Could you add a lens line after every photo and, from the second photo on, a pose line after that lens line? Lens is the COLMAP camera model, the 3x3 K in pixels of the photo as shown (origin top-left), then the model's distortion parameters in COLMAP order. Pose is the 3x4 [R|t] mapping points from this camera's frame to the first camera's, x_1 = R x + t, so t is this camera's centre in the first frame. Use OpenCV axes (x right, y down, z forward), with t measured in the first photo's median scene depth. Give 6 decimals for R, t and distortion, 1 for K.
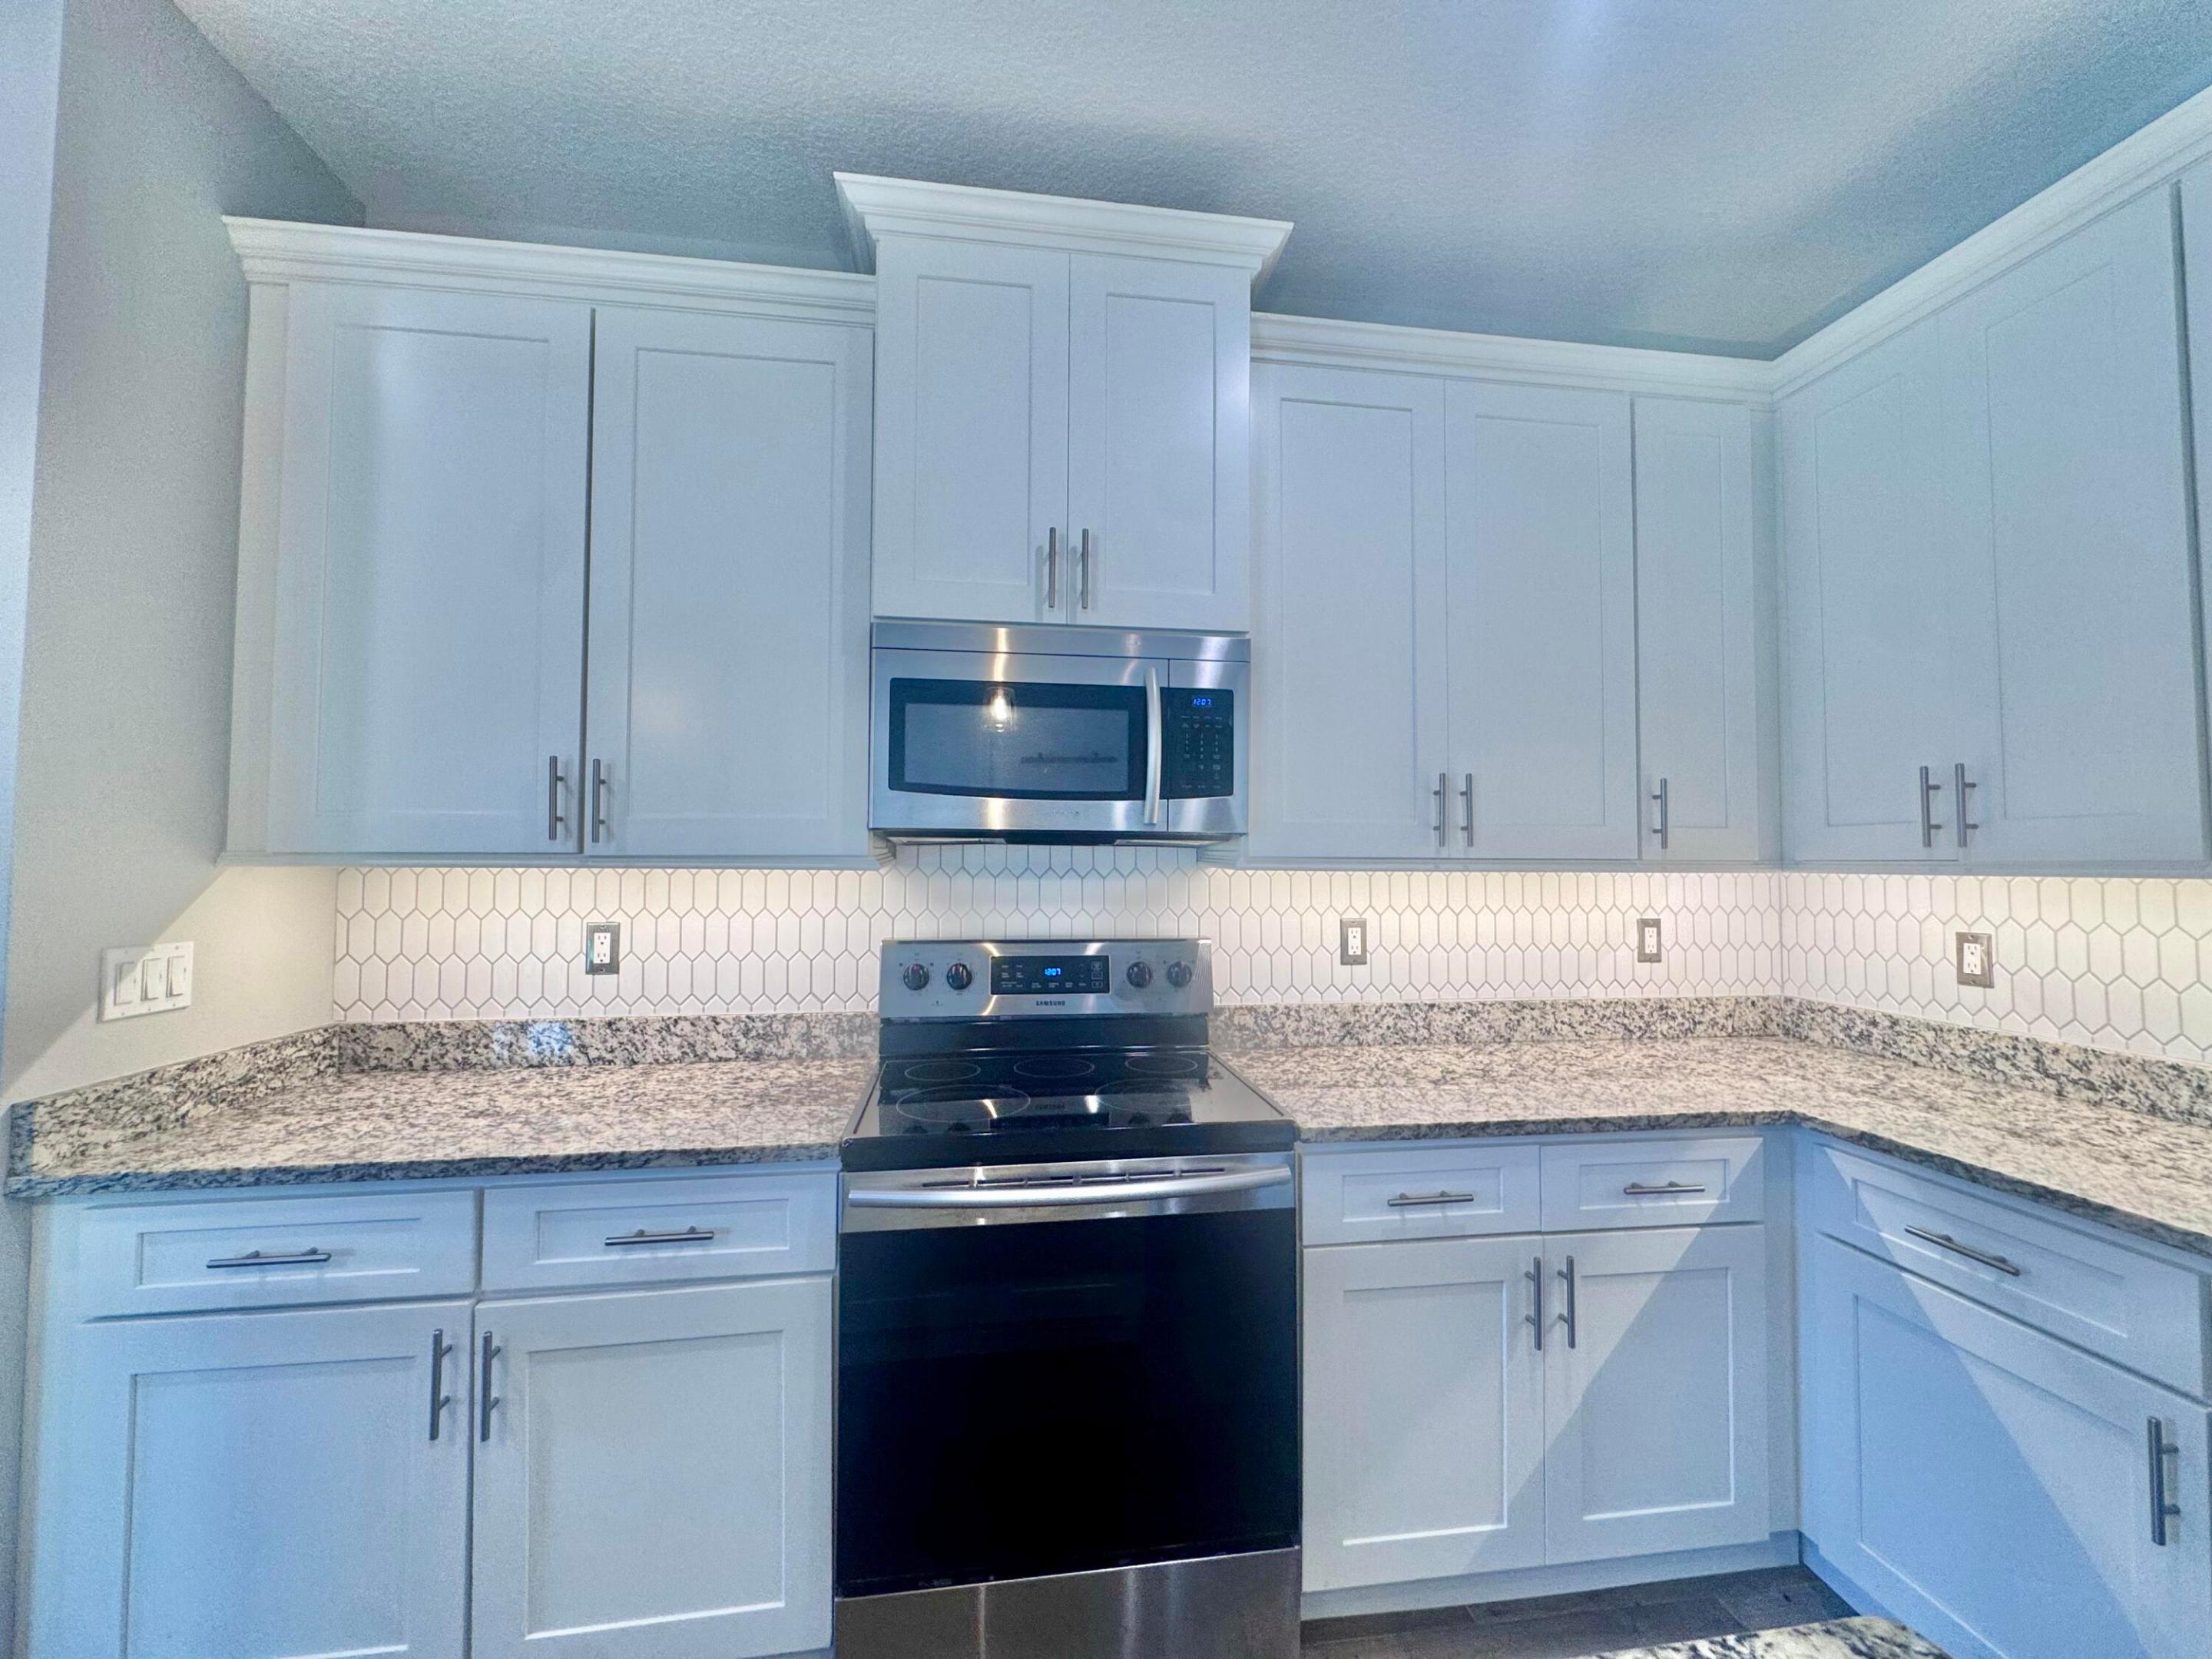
lens RADIAL K [[885.0, 0, 1100.6], [0, 885.0, 826.0], [0, 0, 1]] dist [-0.003215, 0.000201]
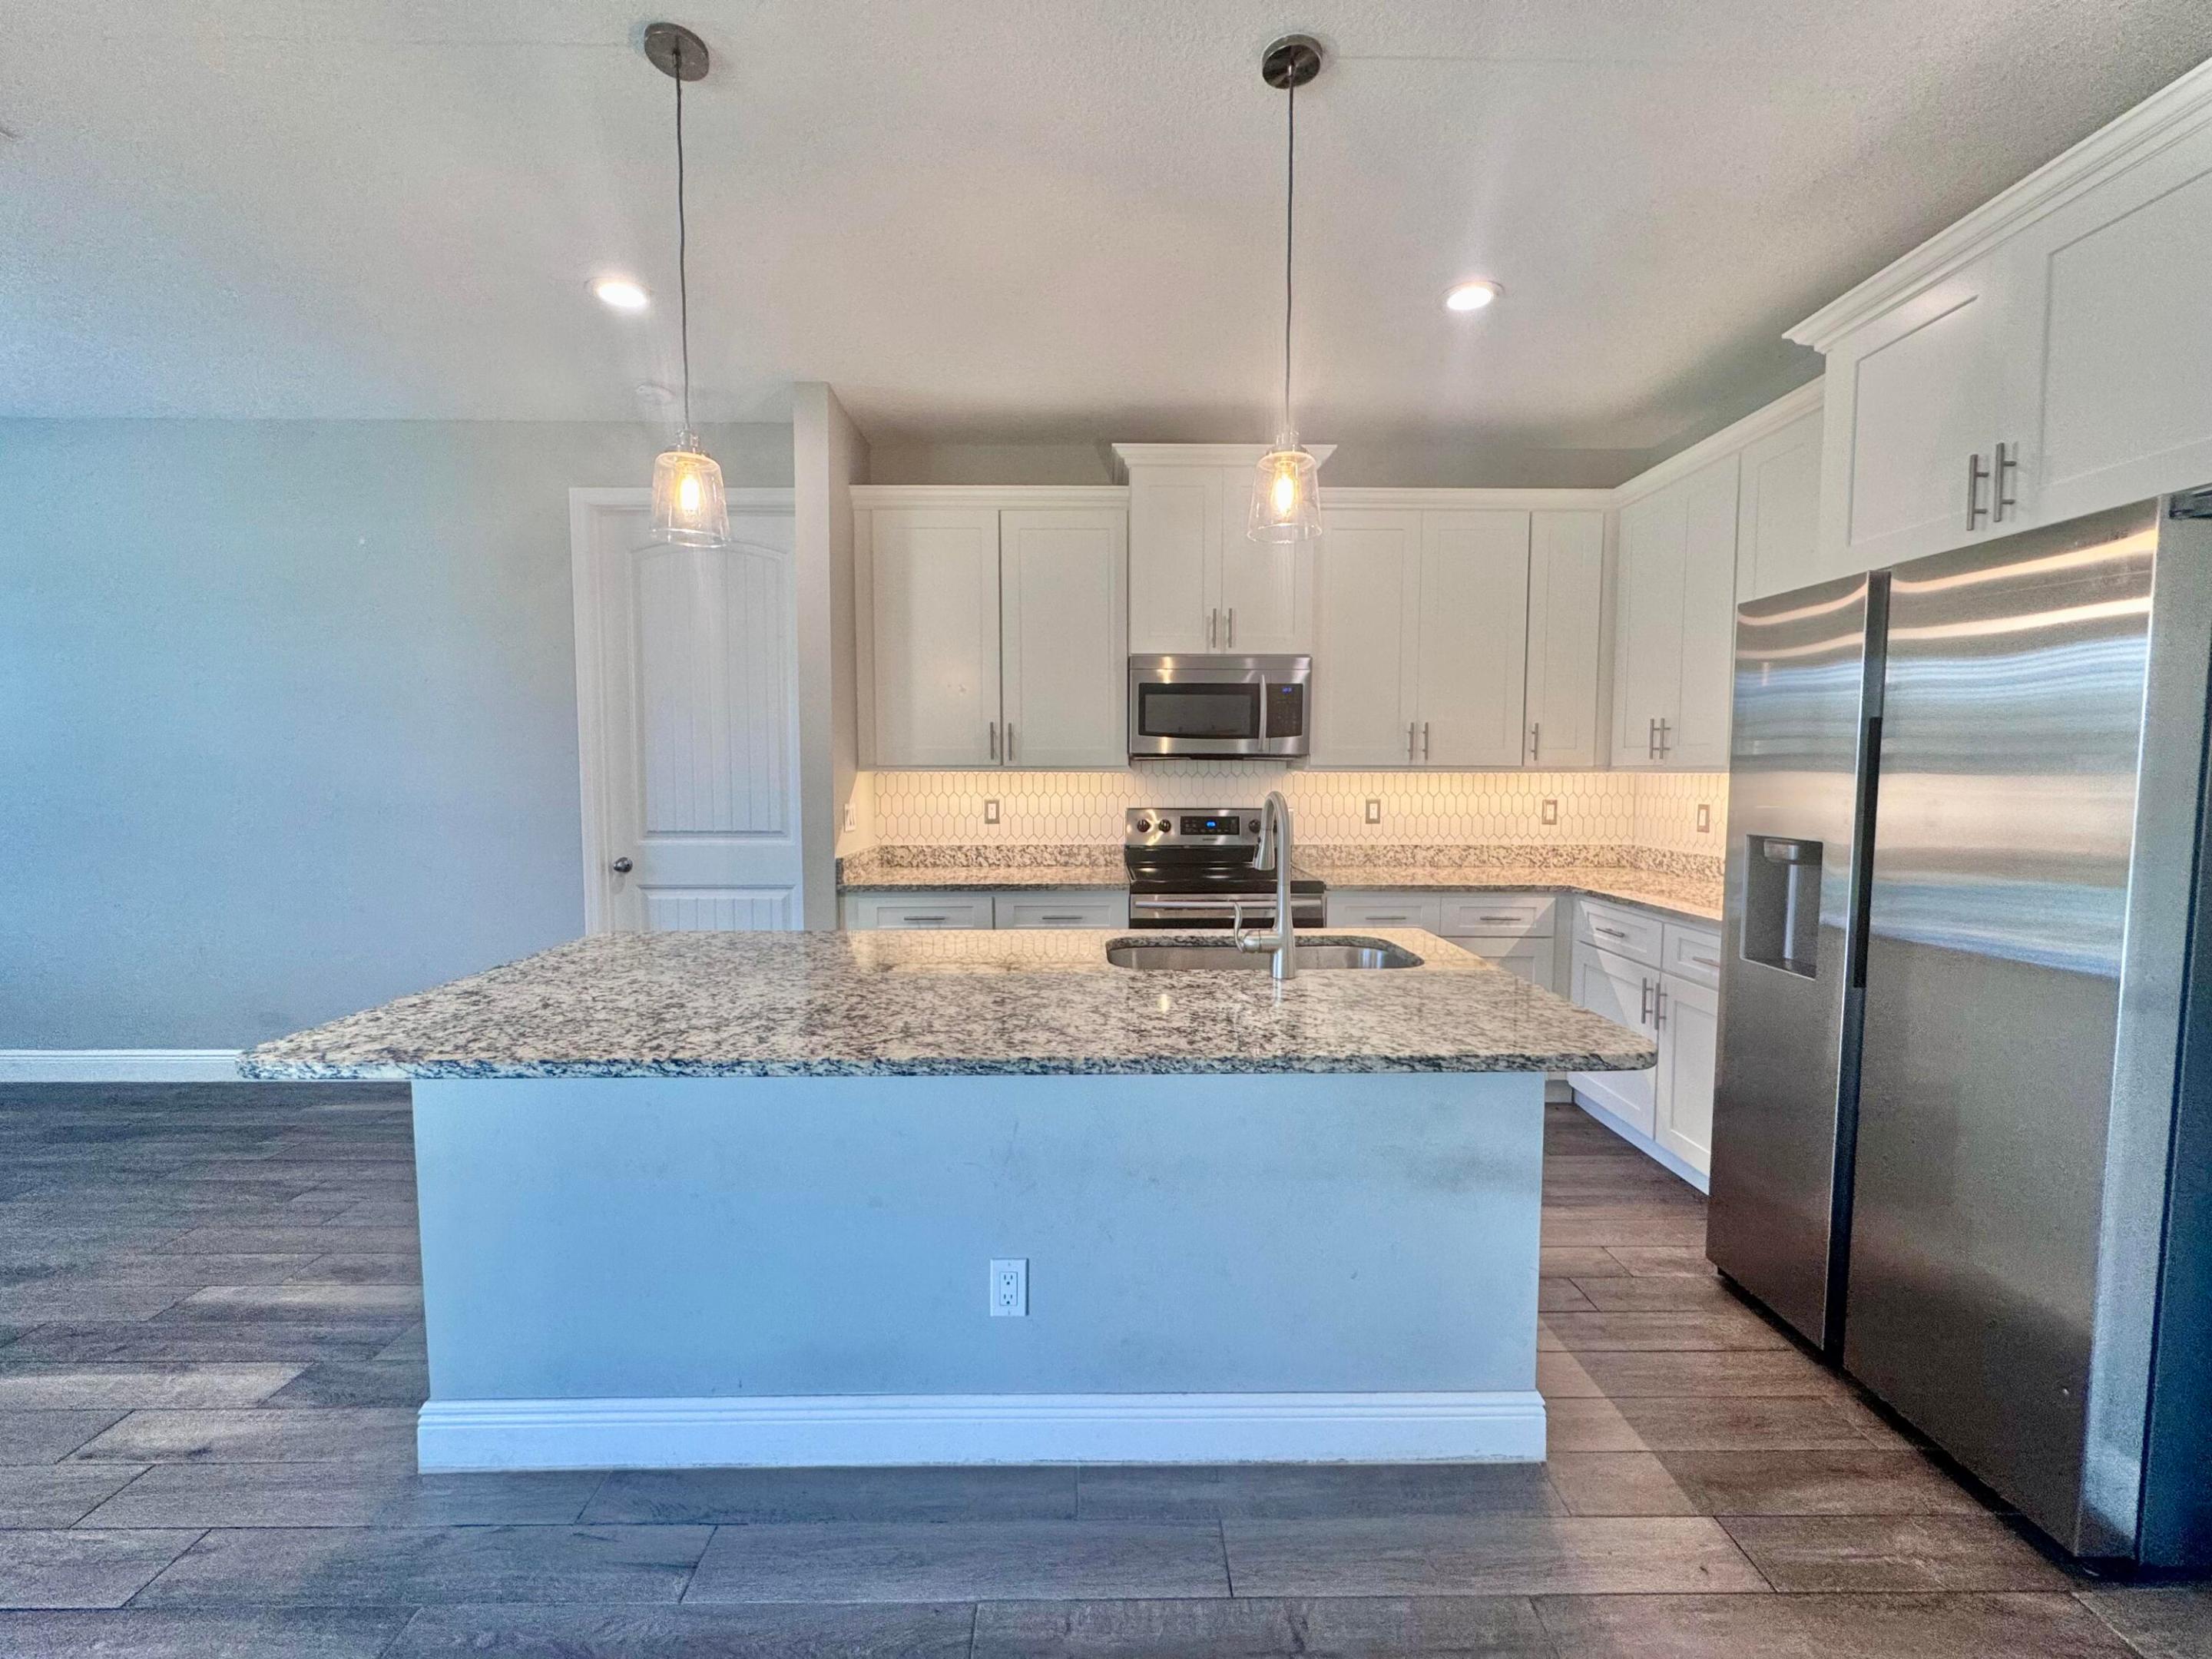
lens RADIAL K [[885.0, 0, 1103.1], [0, 885.0, 828.0], [0, 0, 1]] dist [-0.003215, 0.000201]
pose [[0.991670, 0.003777, -0.128748, -0.039395], [0.009212, 0.994931, 0.100140, -0.028269], [0.128473, -0.100492, 0.986608, -1.012972]]
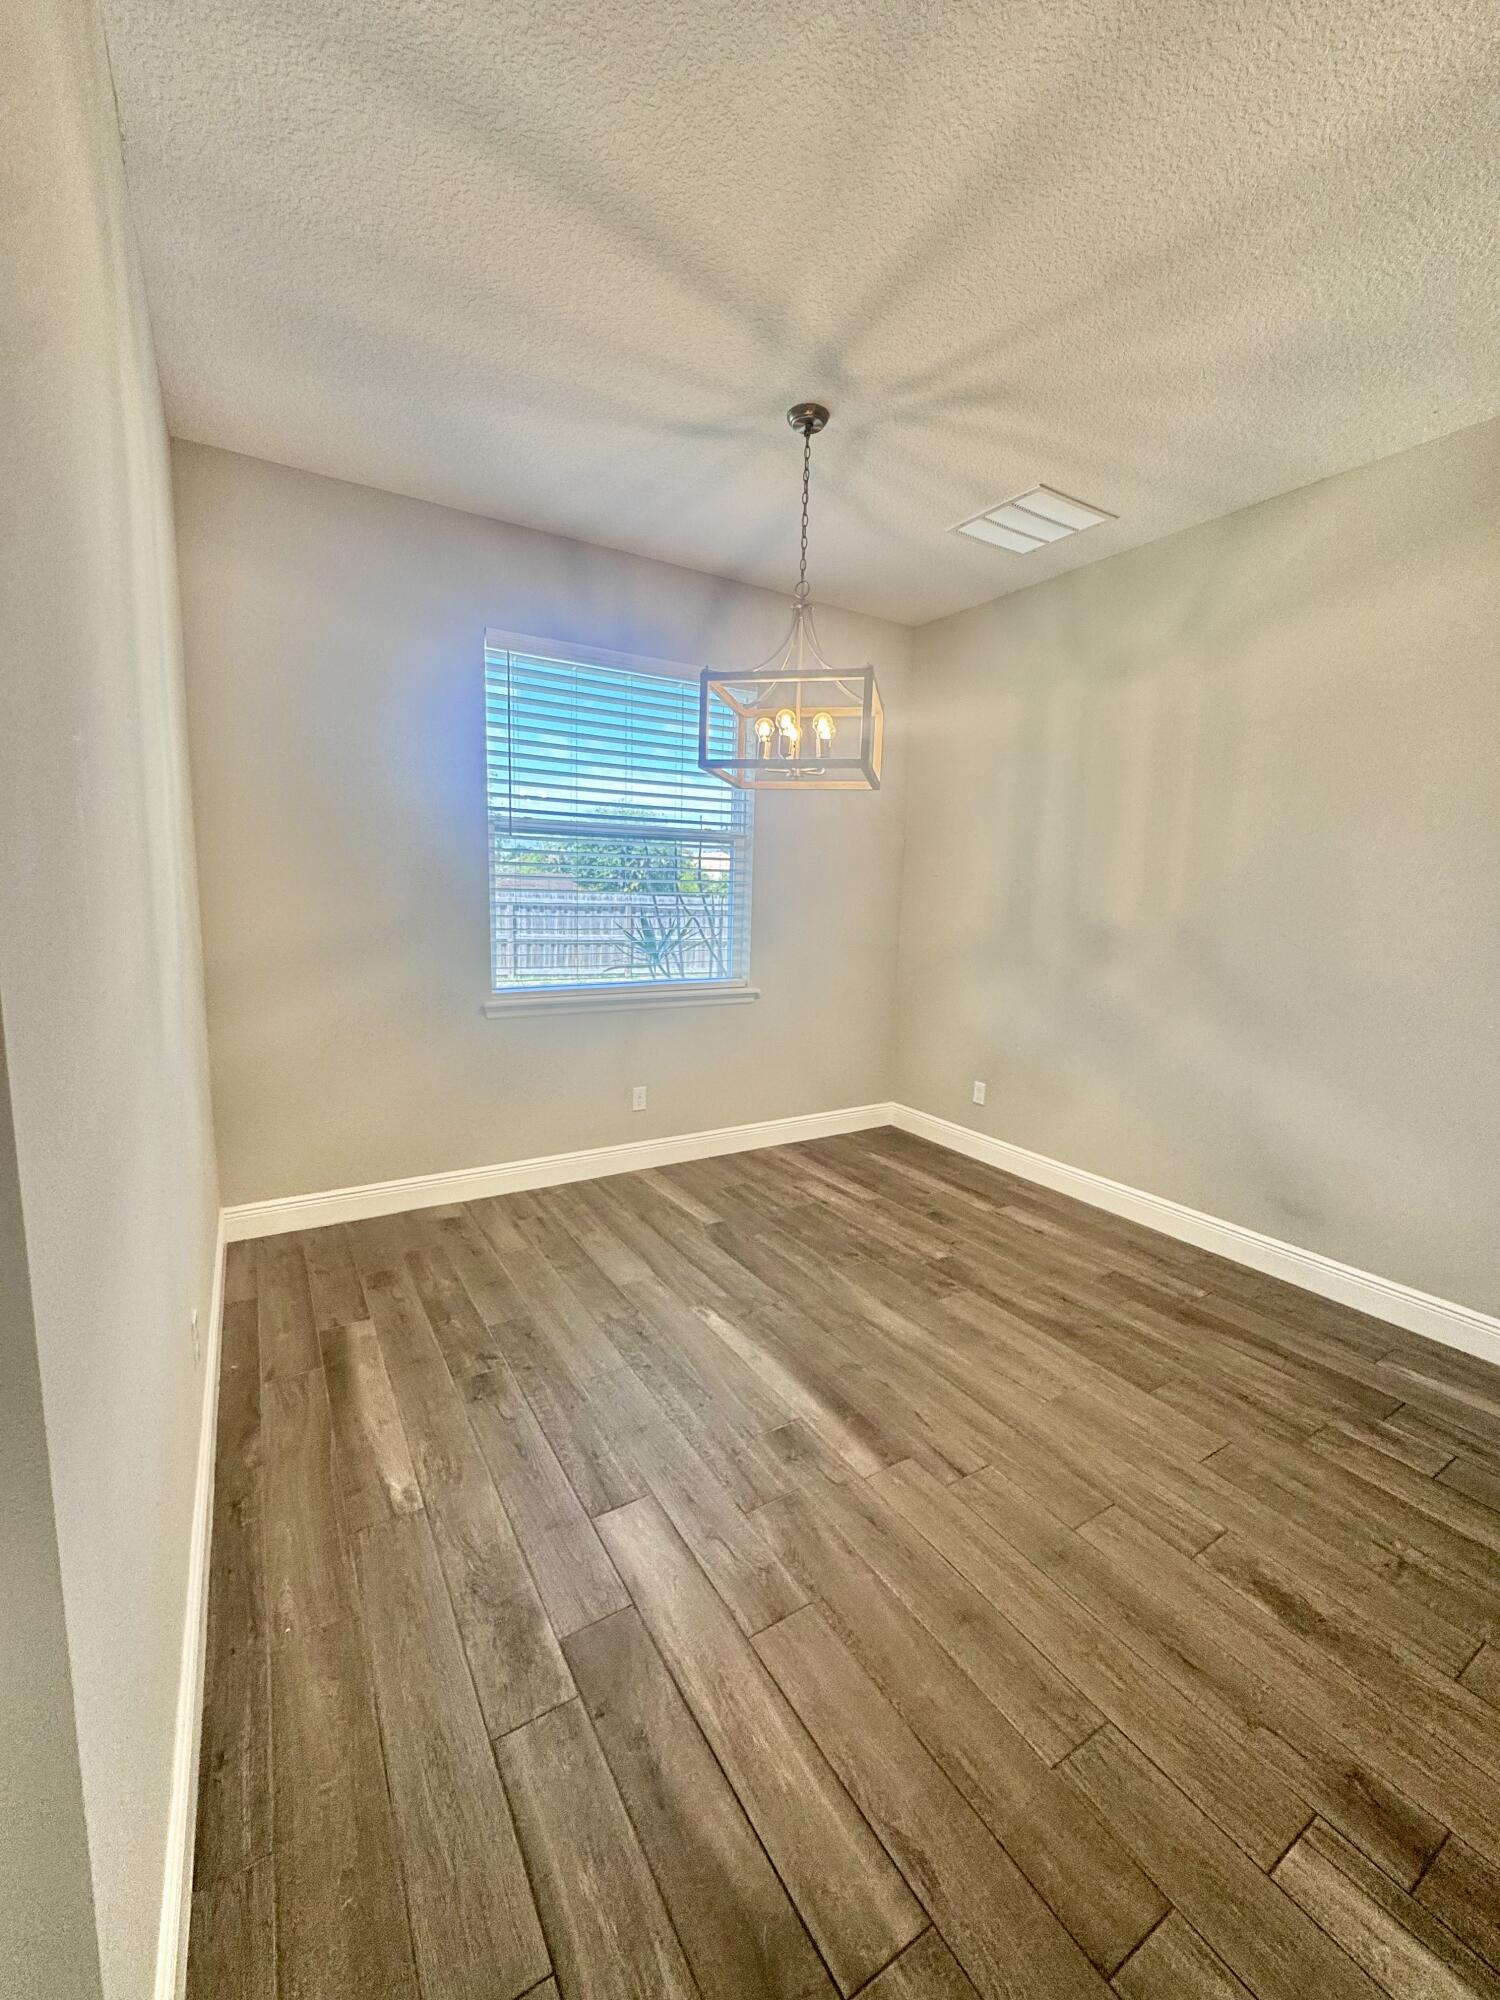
lens RADIAL K [[800.1, 0, 753.8], [0, 800.1, 997.5], [0, 0, 1]] dist [-0.003215, 0.000201]
pose [[0.405747, 0.134373, -0.904054, -1.429364], [0.009069, 0.988493, 0.150994, -0.045483], [0.913940, -0.069465, 0.399860, -0.813839]]
